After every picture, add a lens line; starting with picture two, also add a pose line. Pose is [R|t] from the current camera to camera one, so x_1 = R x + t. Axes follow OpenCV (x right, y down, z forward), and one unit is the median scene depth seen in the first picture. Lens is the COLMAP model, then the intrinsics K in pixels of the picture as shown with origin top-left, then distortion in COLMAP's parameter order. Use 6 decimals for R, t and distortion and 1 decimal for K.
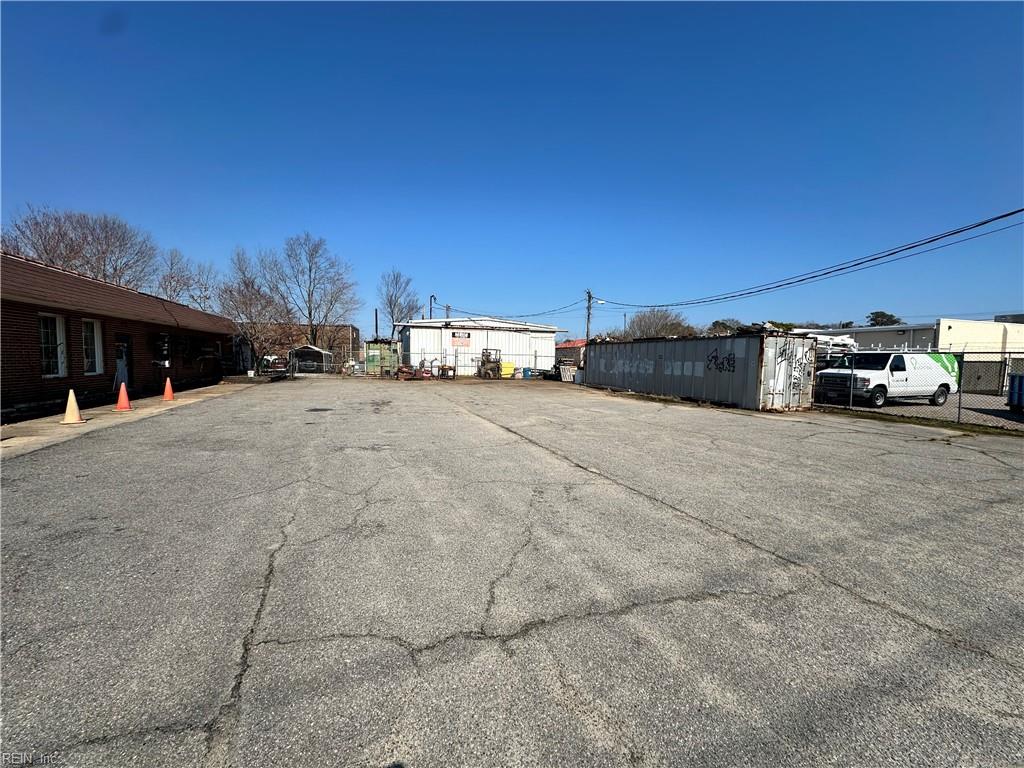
lens RADIAL K [[405.1, 0, 512.0], [0, 405.1, 384.0], [0, 0, 1]] dist [-0.002434, 0.000323]
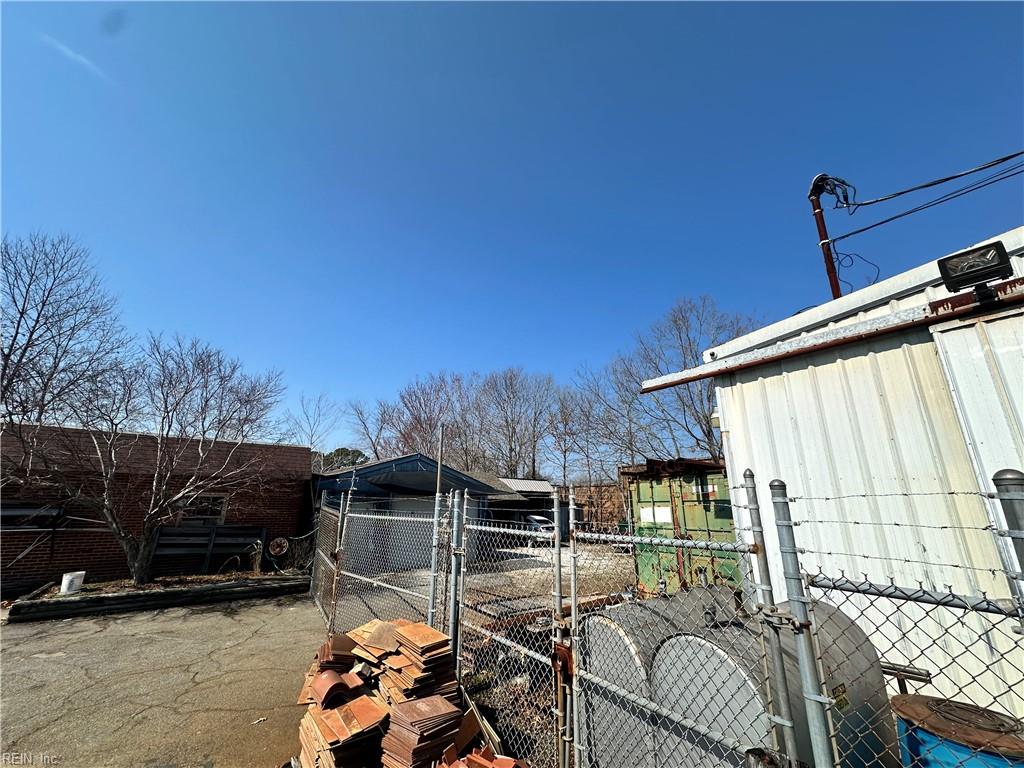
lens RADIAL K [[405.1, 0, 512.0], [0, 405.1, 384.0], [0, 0, 1]] dist [-0.002434, 0.000323]
pose [[0.299625, -0.283654, -0.910915, -0.116700], [-0.066488, 0.946251, -0.316527, -0.081063], [0.951738, 0.155404, 0.264660, 0.976333]]
